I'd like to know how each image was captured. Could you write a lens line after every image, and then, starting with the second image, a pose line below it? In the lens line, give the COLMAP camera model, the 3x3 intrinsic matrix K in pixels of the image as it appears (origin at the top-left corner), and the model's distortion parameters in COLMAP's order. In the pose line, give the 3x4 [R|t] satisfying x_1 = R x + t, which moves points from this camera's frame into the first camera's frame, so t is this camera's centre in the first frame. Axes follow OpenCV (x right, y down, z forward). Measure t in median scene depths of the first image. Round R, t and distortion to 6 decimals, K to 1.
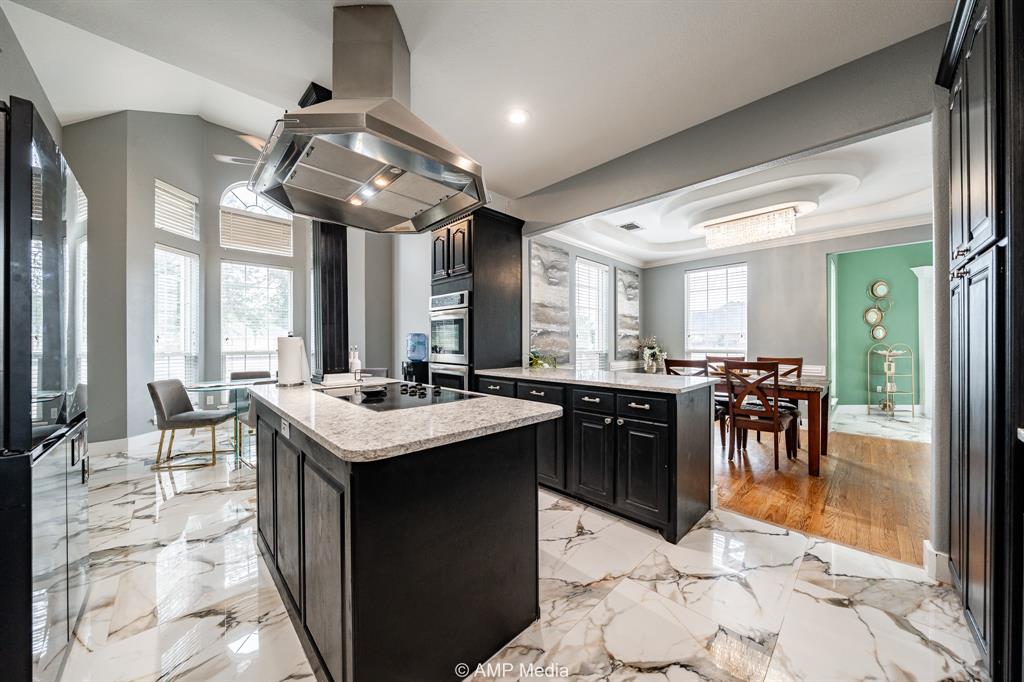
lens RADIAL K [[349.3, 0, 509.6], [0, 349.3, 343.9], [0, 0, 1]] dist [-0.000745, -0.000009]
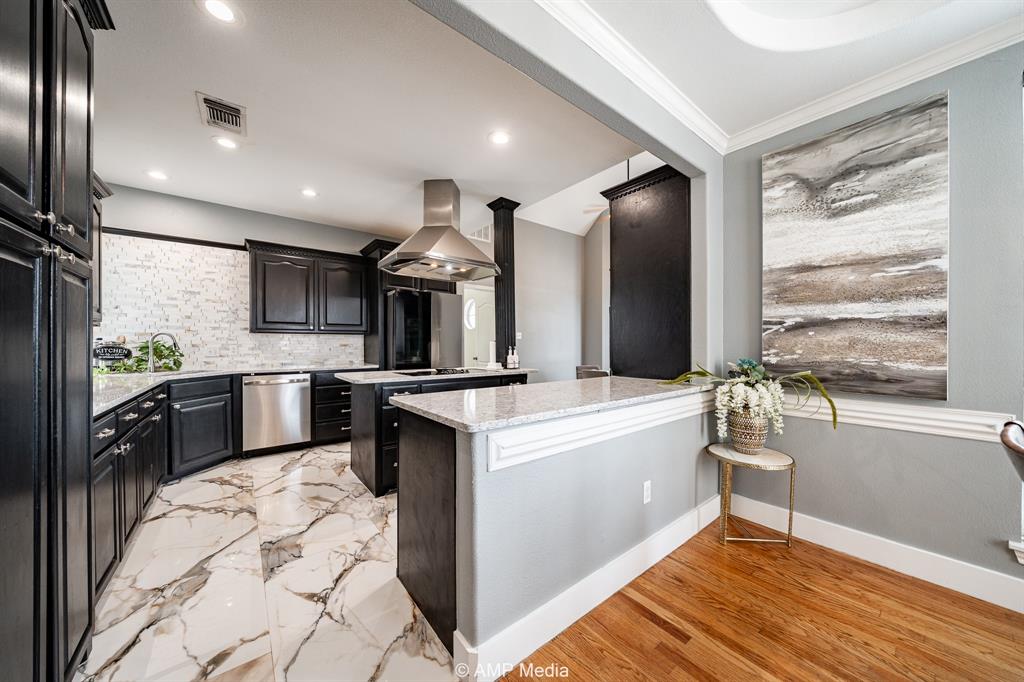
lens RADIAL K [[349.3, 0, 510.1], [0, 349.3, 341.3], [0, 0, 1]] dist [-0.000745, -0.000009]
pose [[-0.103862, -0.009327, -0.994548, 0.640335], [-0.009604, 0.999919, -0.008374, -0.000613], [0.994545, 0.008682, -0.103943, 0.665362]]
